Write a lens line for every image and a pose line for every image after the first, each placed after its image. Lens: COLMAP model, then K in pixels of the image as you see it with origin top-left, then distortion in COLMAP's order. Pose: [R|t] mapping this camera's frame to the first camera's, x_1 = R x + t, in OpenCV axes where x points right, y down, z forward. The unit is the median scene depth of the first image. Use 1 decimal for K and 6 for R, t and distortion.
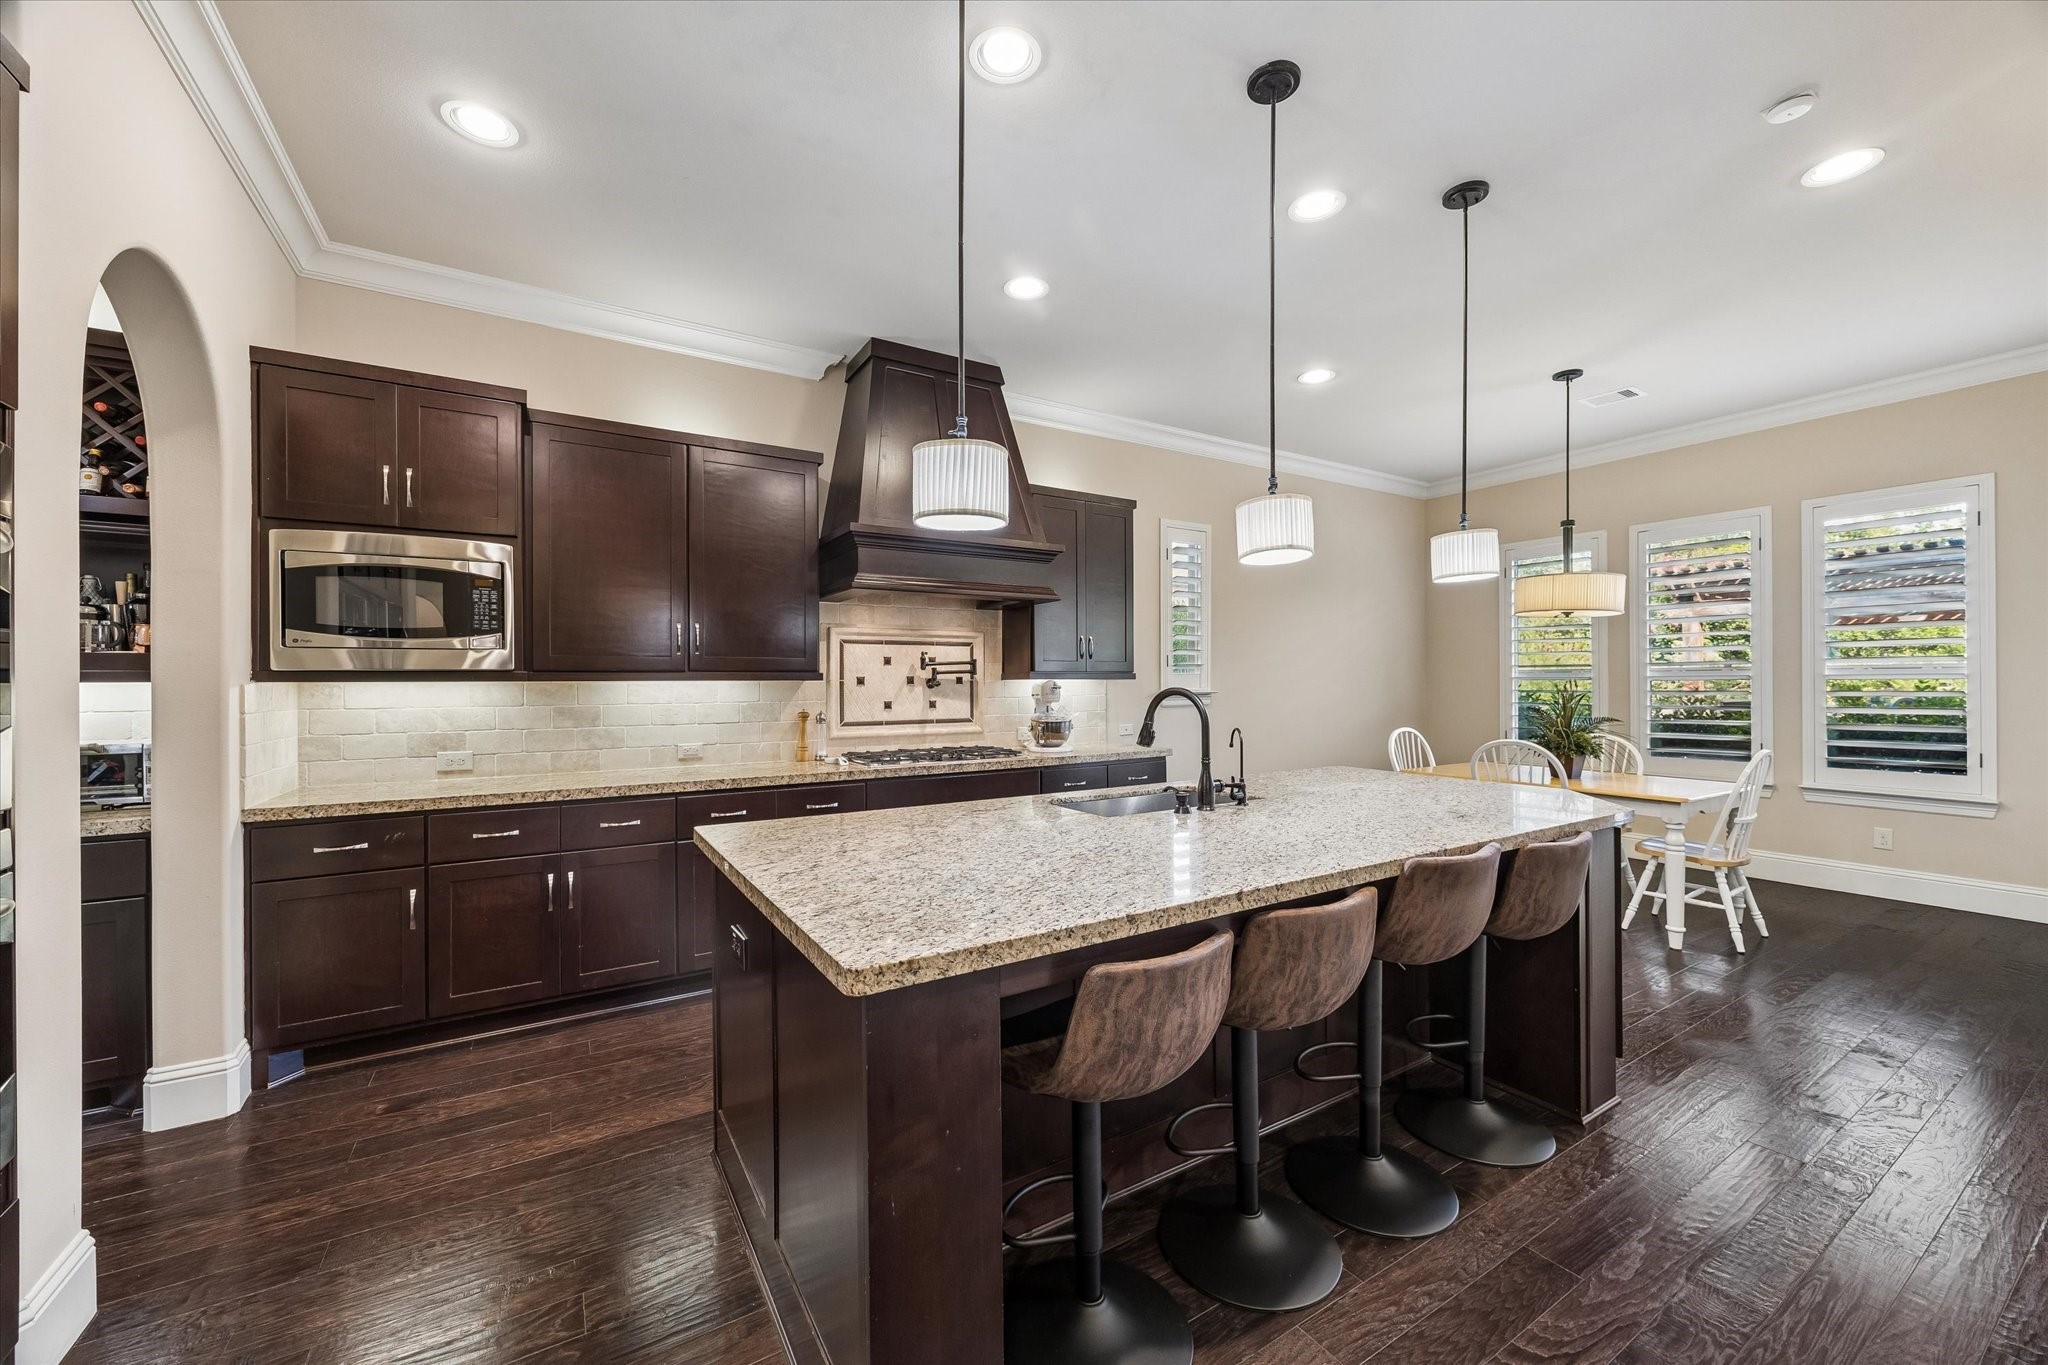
lens RADIAL K [[792.9, 0, 1025.4], [0, 792.9, 681.7], [0, 0, 1]] dist [0.002047, 0.000989]
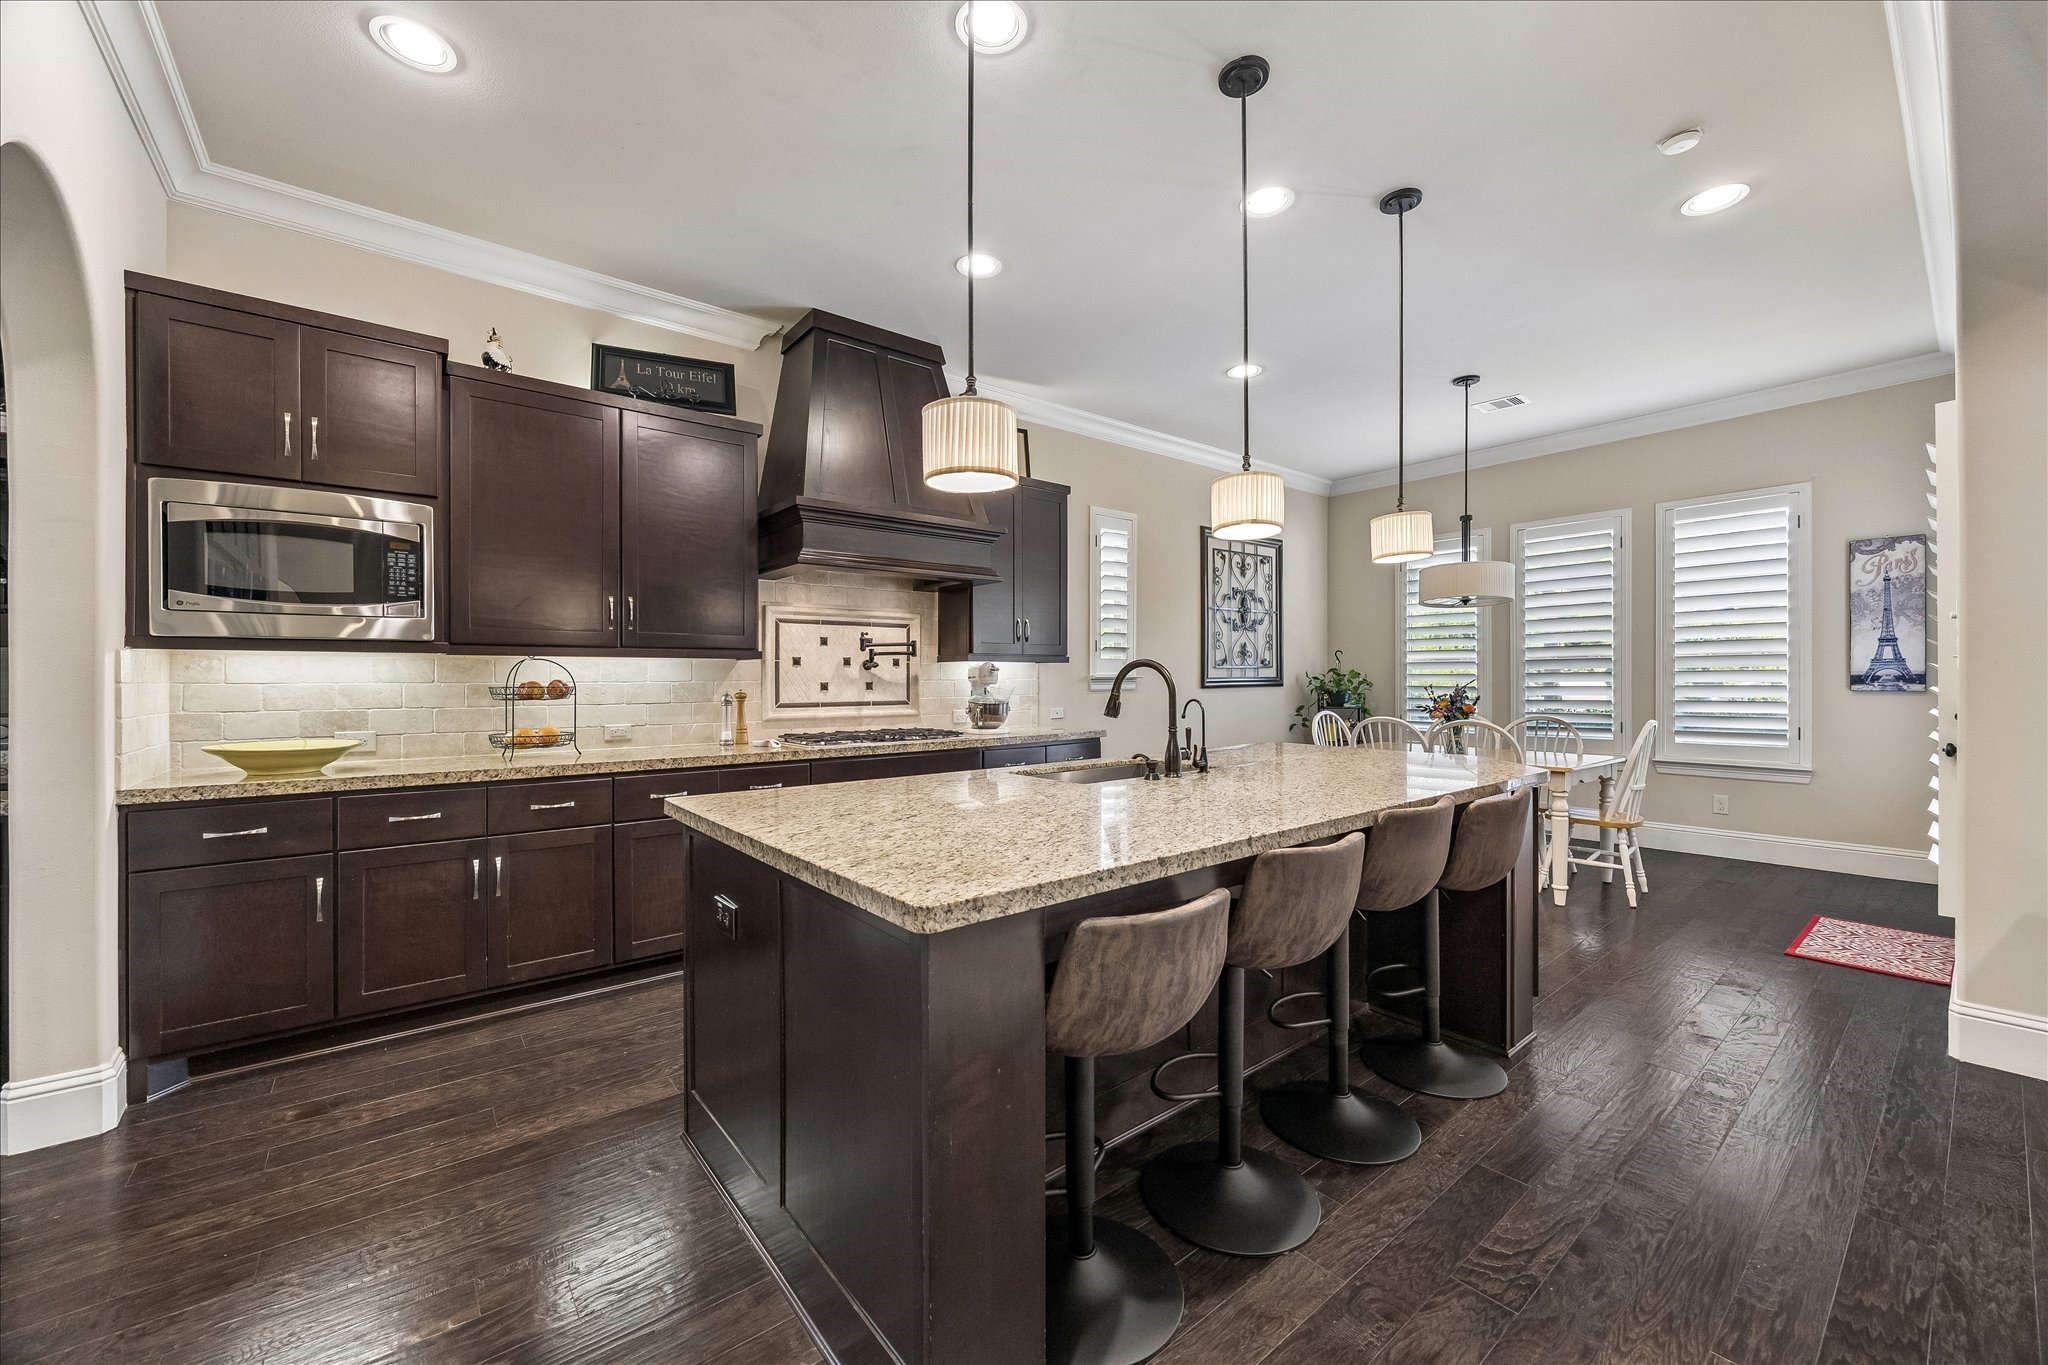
lens RADIAL K [[792.9, 0, 1012.3], [0, 792.9, 681.4], [0, 0, 1]] dist [0.002047, 0.000989]
pose [[0.992860, 0.001733, 0.119271, -0.094317], [-0.001910, 0.999997, 0.001373, 0.034561], [-0.119269, -0.001591, 0.992861, -0.002791]]
